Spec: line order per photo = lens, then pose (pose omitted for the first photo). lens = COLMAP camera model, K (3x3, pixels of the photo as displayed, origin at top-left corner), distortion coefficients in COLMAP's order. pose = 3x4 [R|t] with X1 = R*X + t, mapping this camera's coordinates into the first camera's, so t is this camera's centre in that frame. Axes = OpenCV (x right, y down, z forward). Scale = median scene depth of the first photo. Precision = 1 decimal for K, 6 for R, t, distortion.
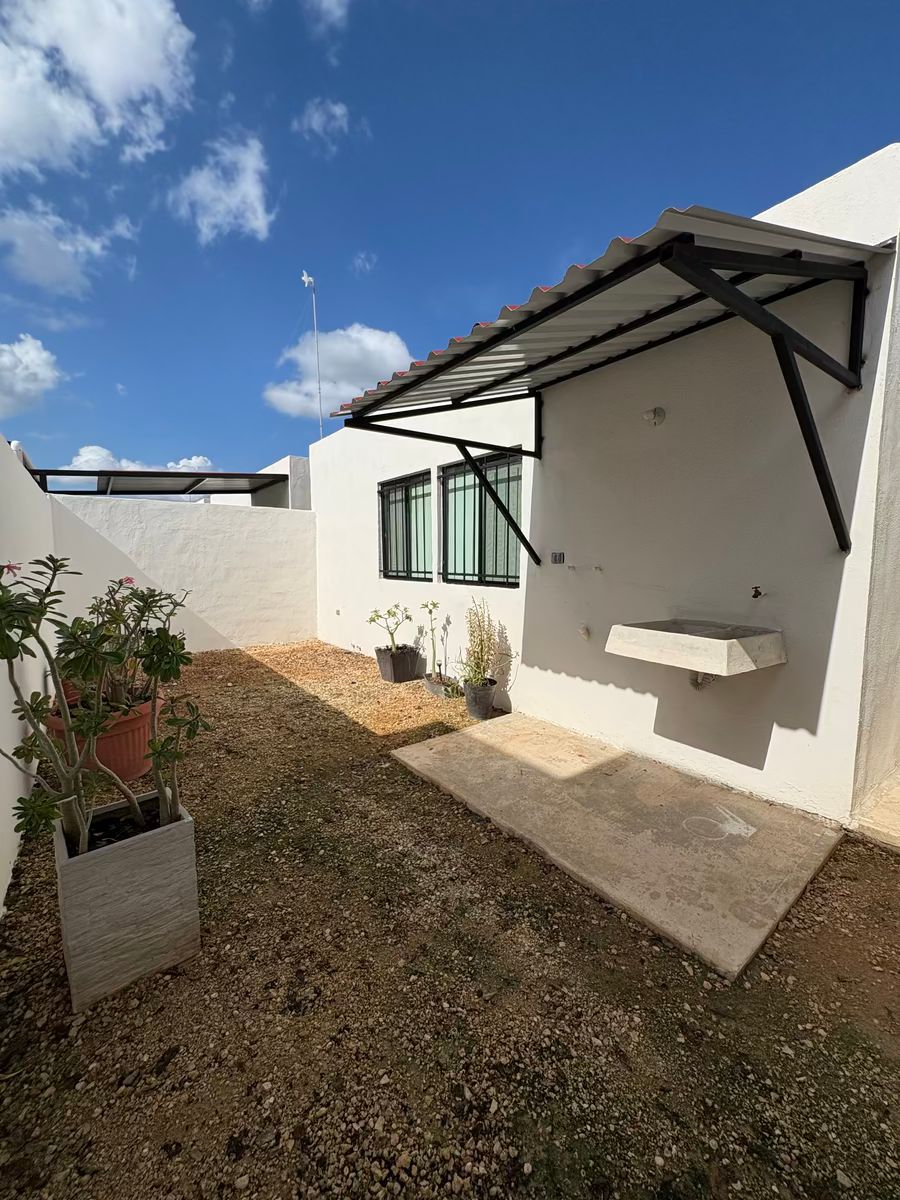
lens RADIAL K [[477.9, 0, 450.8], [0, 477.9, 598.6], [0, 0, 1]] dist [0.000372, 0.000363]
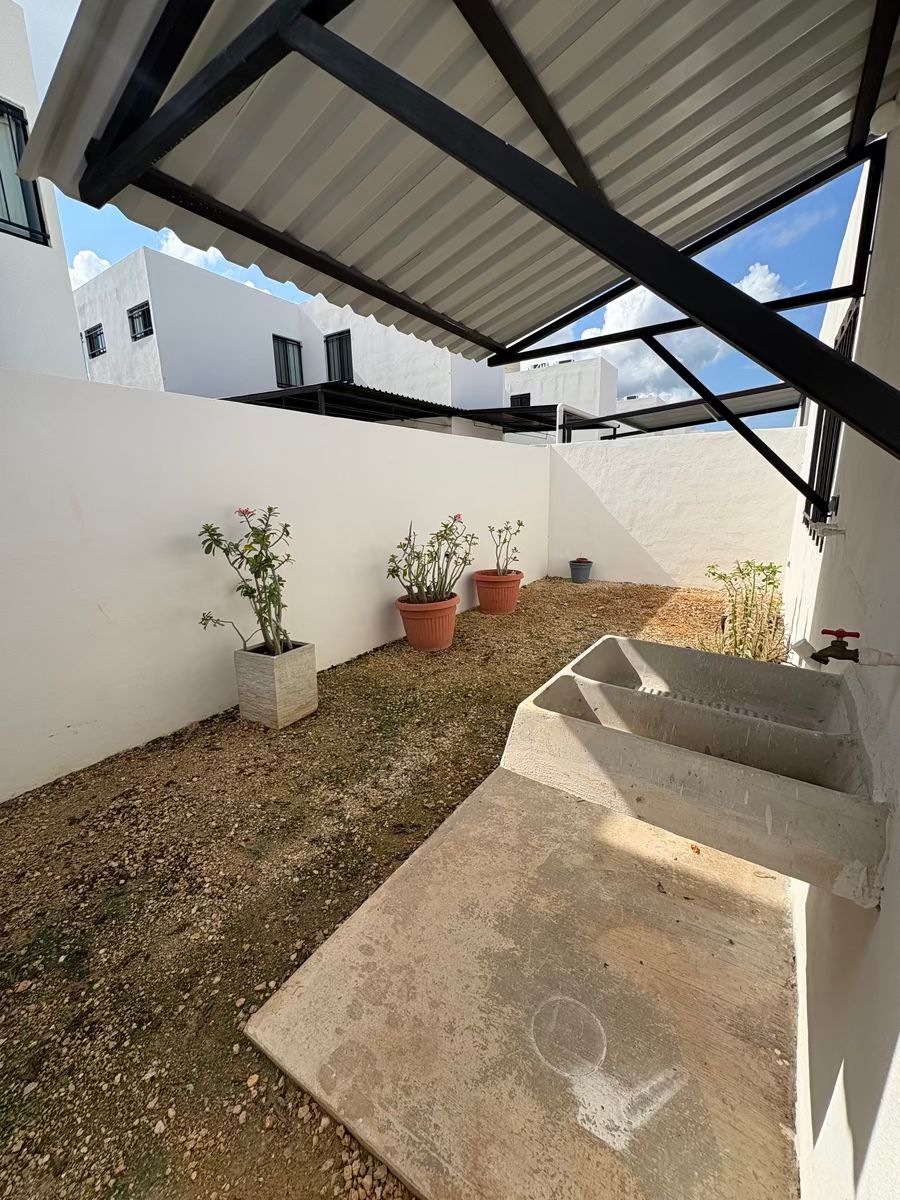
lens RADIAL K [[477.9, 0, 448.5], [0, 477.9, 597.9], [0, 0, 1]] dist [0.000372, 0.000363]
pose [[0.337429, 0.199019, -0.920072, 0.917091], [-0.060466, 0.979960, 0.189797, -0.096902], [0.939407, -0.008410, 0.342701, 0.722308]]
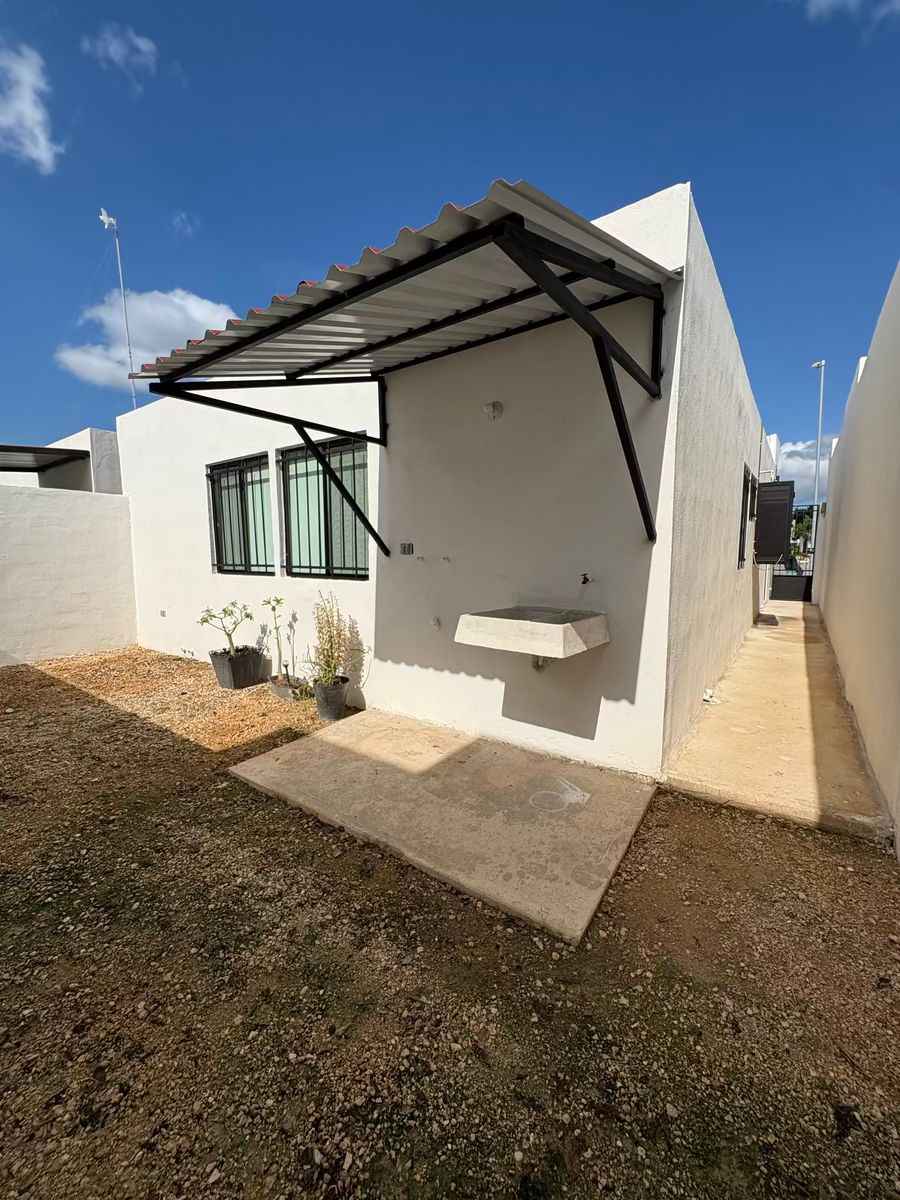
lens RADIAL K [[477.9, 0, 450.0], [0, 477.9, 598.7], [0, 0, 1]] dist [0.000372, 0.000363]
pose [[0.954946, -0.036089, 0.294578, 0.024502], [0.031267, 0.999289, 0.021064, -0.000775], [-0.295129, -0.010904, 0.955395, 0.052857]]
